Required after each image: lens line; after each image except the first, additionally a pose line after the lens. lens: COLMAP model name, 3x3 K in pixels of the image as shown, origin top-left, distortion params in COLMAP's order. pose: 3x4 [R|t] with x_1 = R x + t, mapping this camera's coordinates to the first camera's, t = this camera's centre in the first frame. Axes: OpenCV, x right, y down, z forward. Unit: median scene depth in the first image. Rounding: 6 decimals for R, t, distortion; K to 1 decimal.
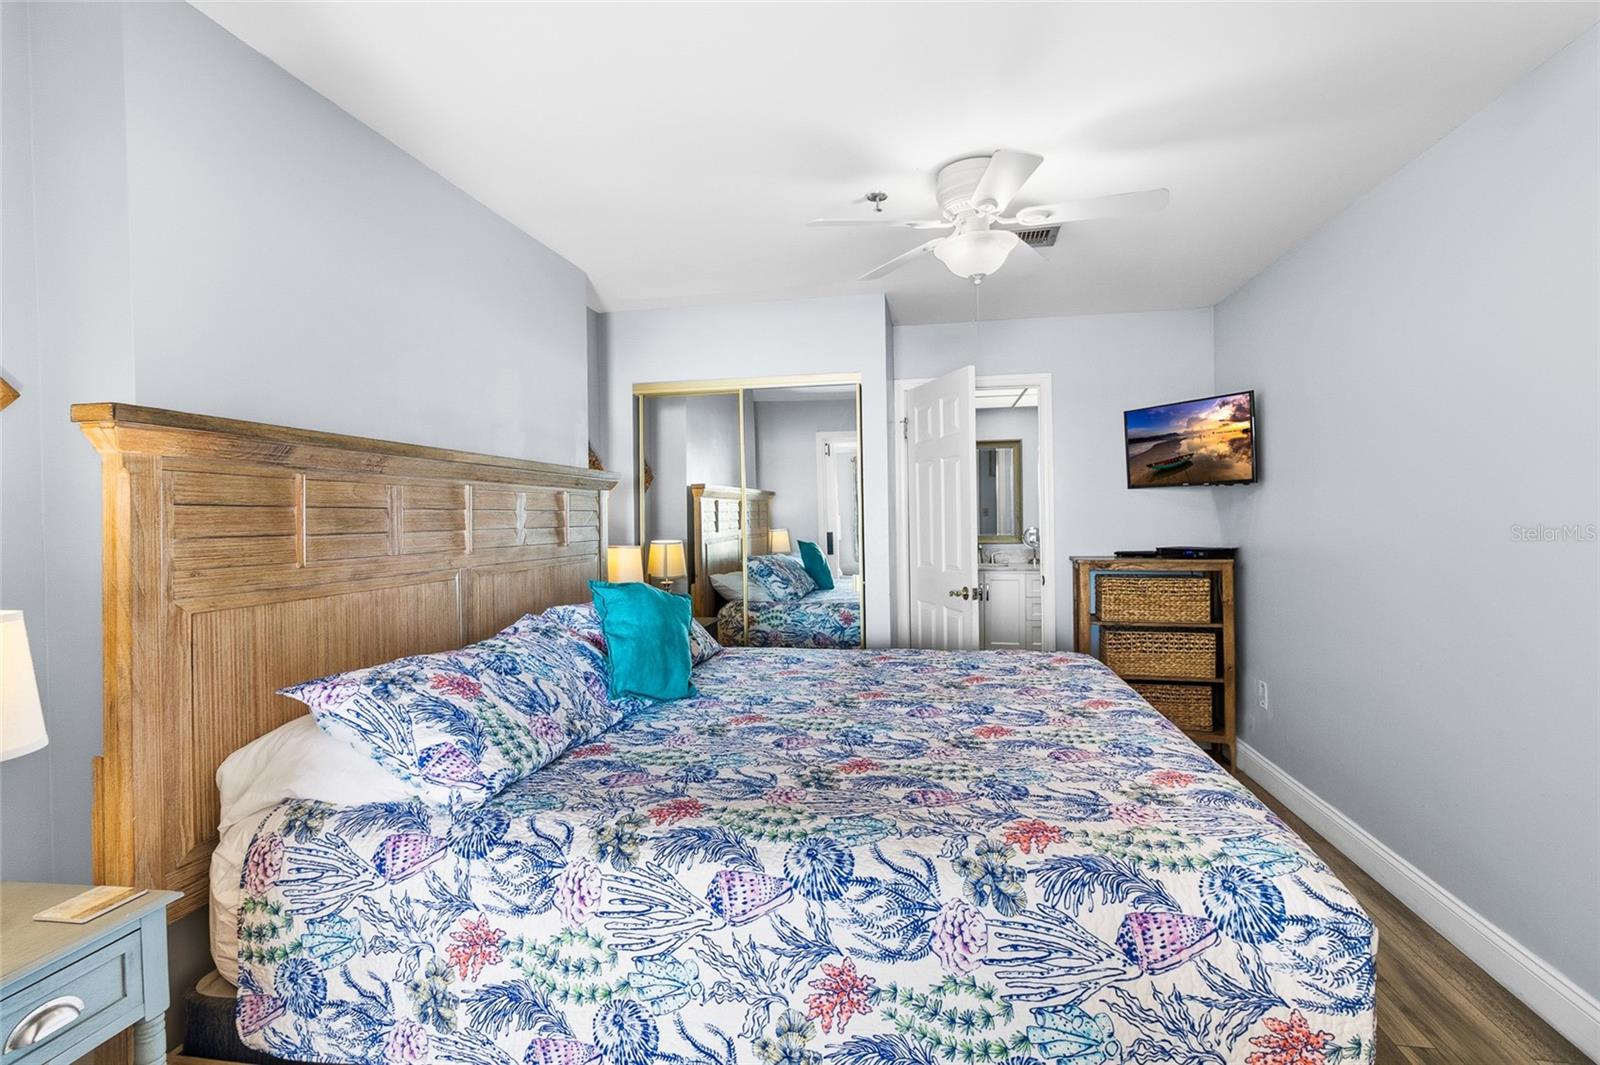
lens RADIAL K [[773.0, 0, 767.4], [0, 773.0, 516.2], [0, 0, 1]] dist [0.000678, -0.000268]
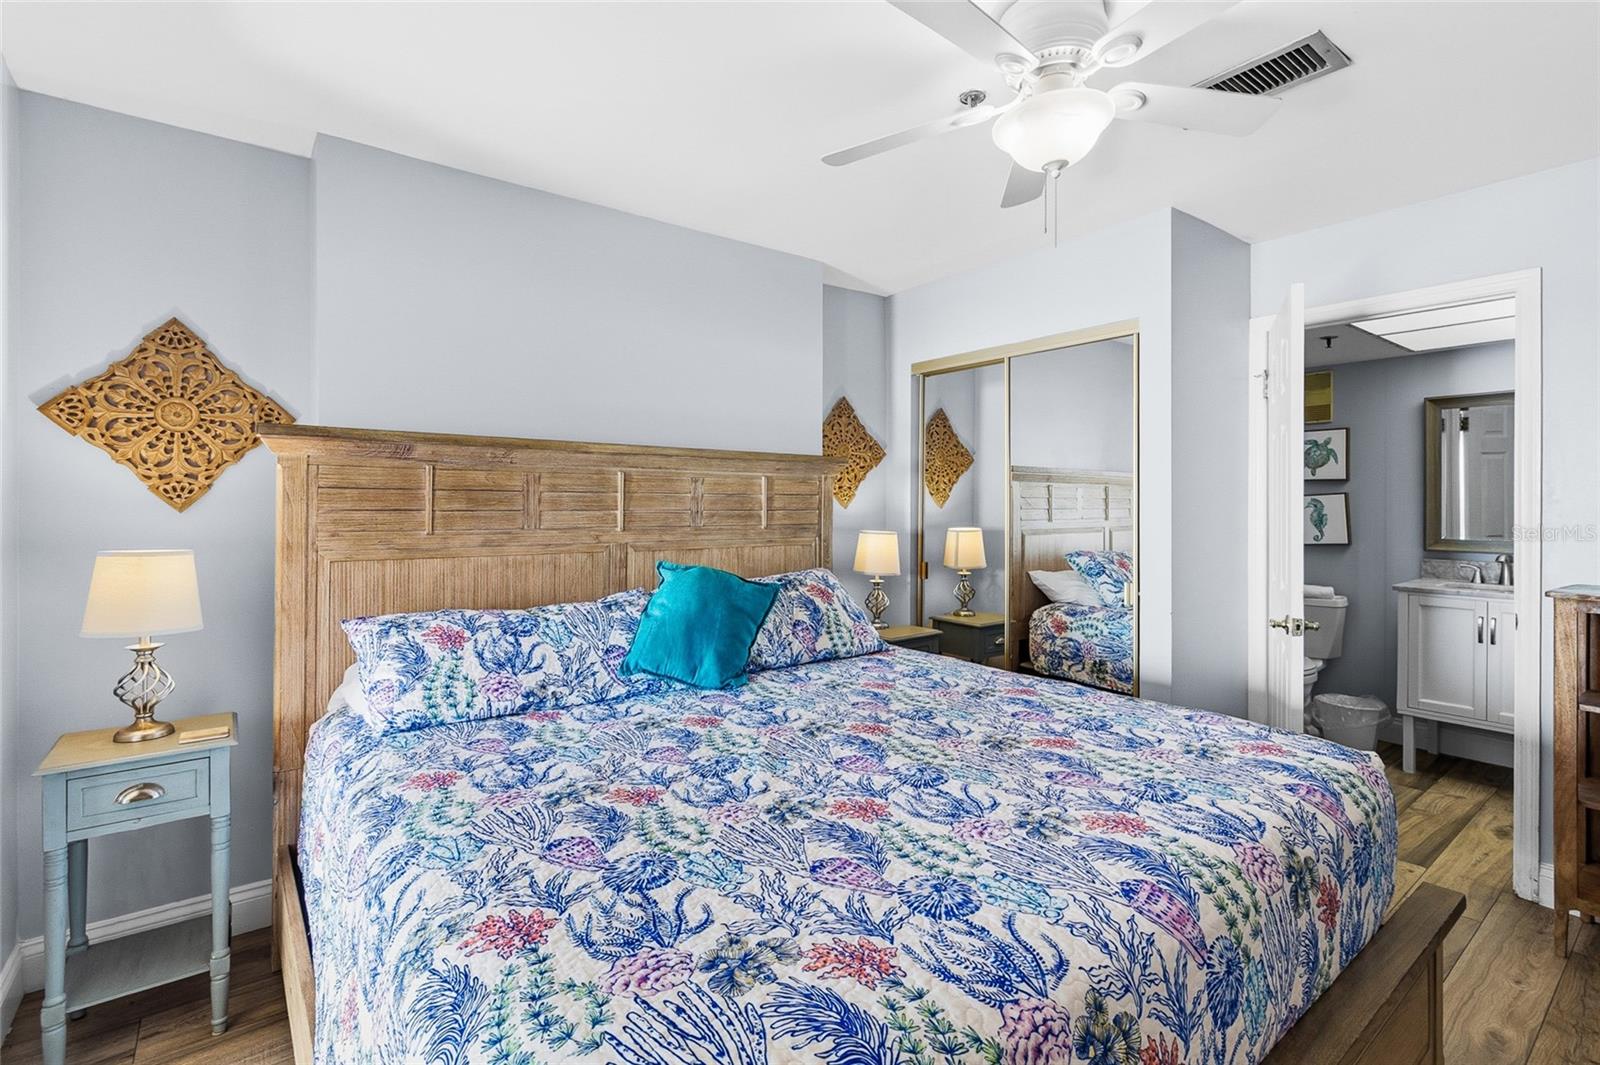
lens RADIAL K [[741.7, 0, 800.3], [0, 741.7, 510.2], [0, 0, 1]] dist [-0.042884, -0.000007]
pose [[0.746713, 0.025049, -0.664675, 0.668859], [-0.016303, 0.999680, 0.019359, -0.010572], [0.664947, -0.003619, 0.746882, 0.433873]]
